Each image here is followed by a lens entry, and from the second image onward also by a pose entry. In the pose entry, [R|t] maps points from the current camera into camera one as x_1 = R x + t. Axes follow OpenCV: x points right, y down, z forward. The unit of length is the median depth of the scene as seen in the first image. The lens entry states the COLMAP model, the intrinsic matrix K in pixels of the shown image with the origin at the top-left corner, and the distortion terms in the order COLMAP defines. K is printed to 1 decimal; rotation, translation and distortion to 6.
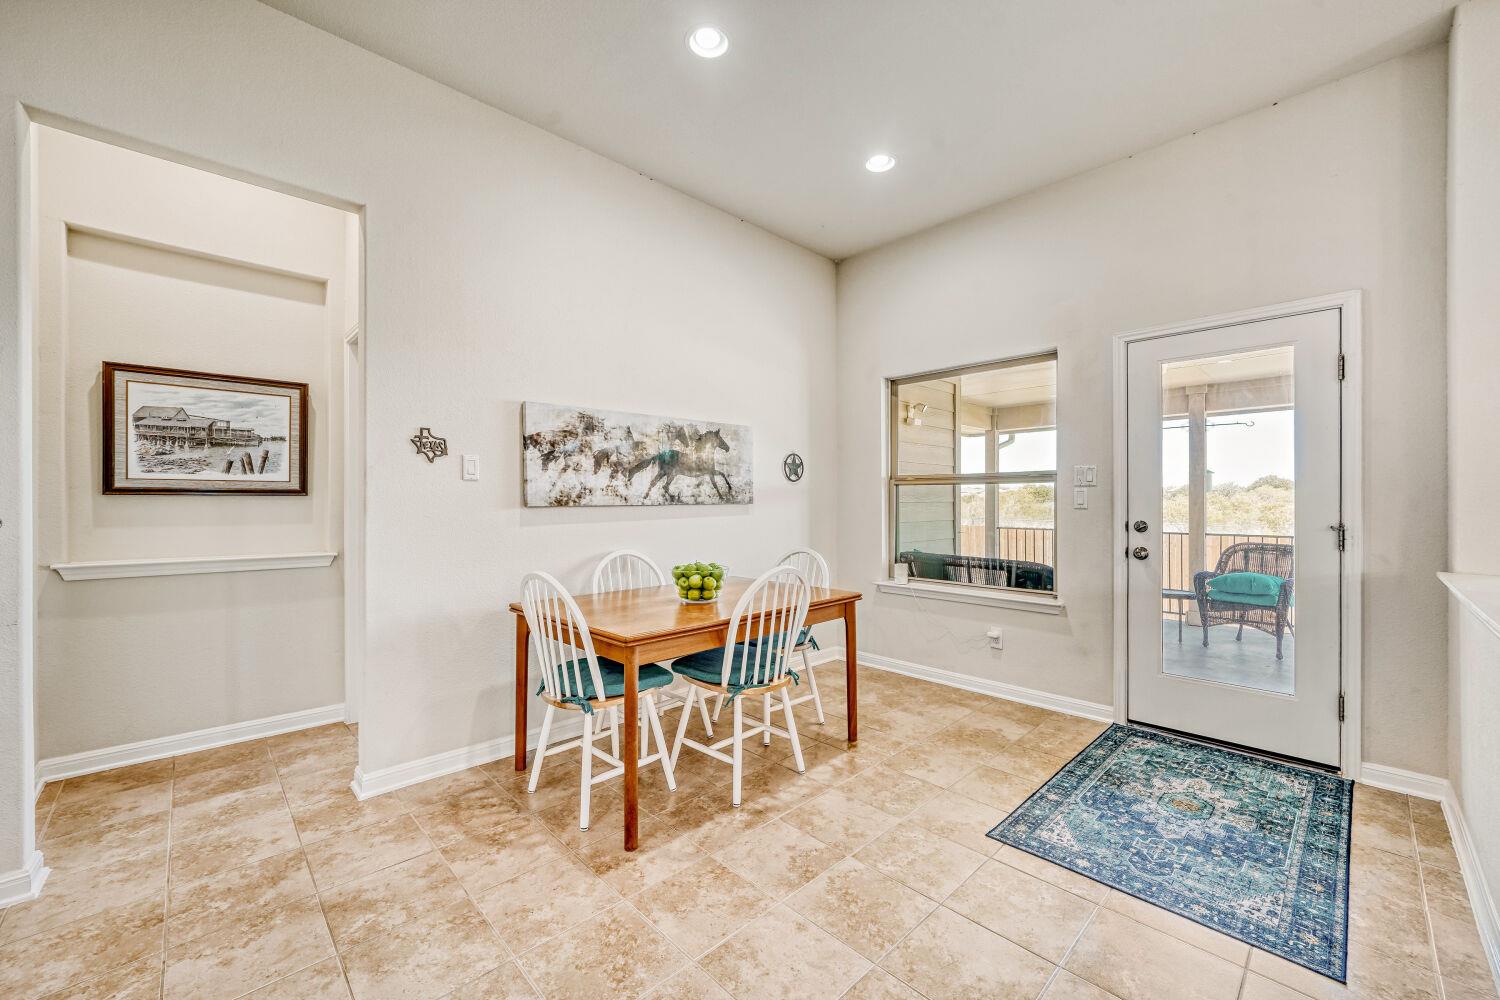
lens RADIAL K [[590.6, 0, 756.6], [0, 590.6, 500.8], [0, 0, 1]] dist [-0.005851, 0.000121]
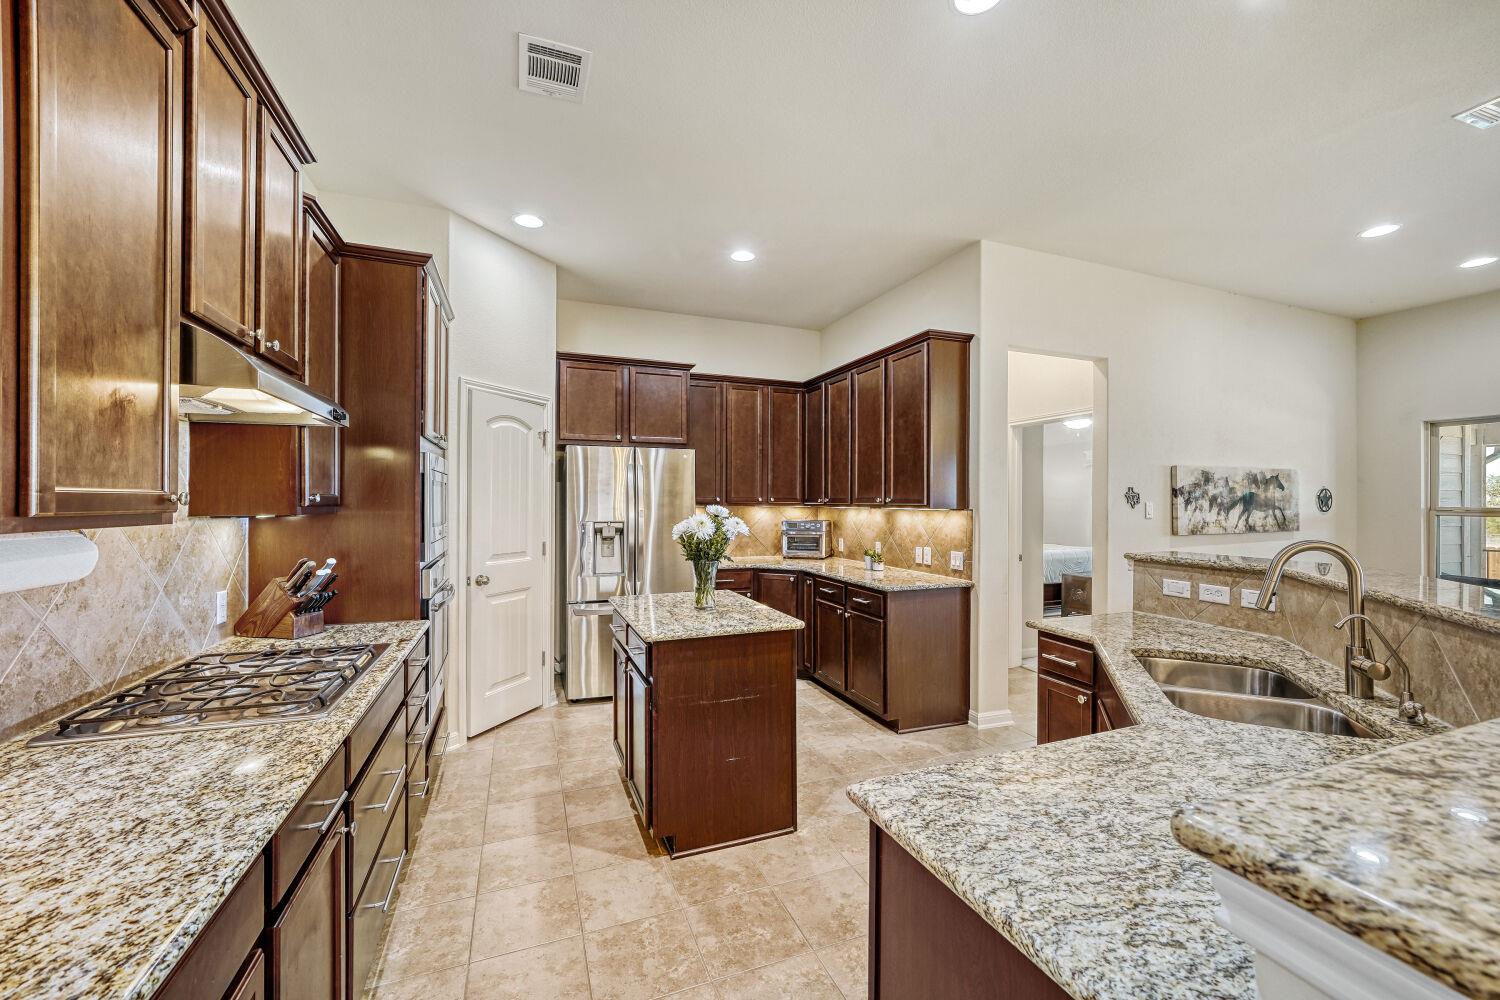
lens RADIAL K [[590.6, 0, 754.0], [0, 590.6, 499.1], [0, 0, 1]] dist [-0.005851, 0.000121]
pose [[0.922617, 0.002700, -0.385708, -0.699284], [-0.004279, 0.999986, -0.003235, -0.063528], [0.385694, 0.004635, 0.922615, -0.702140]]
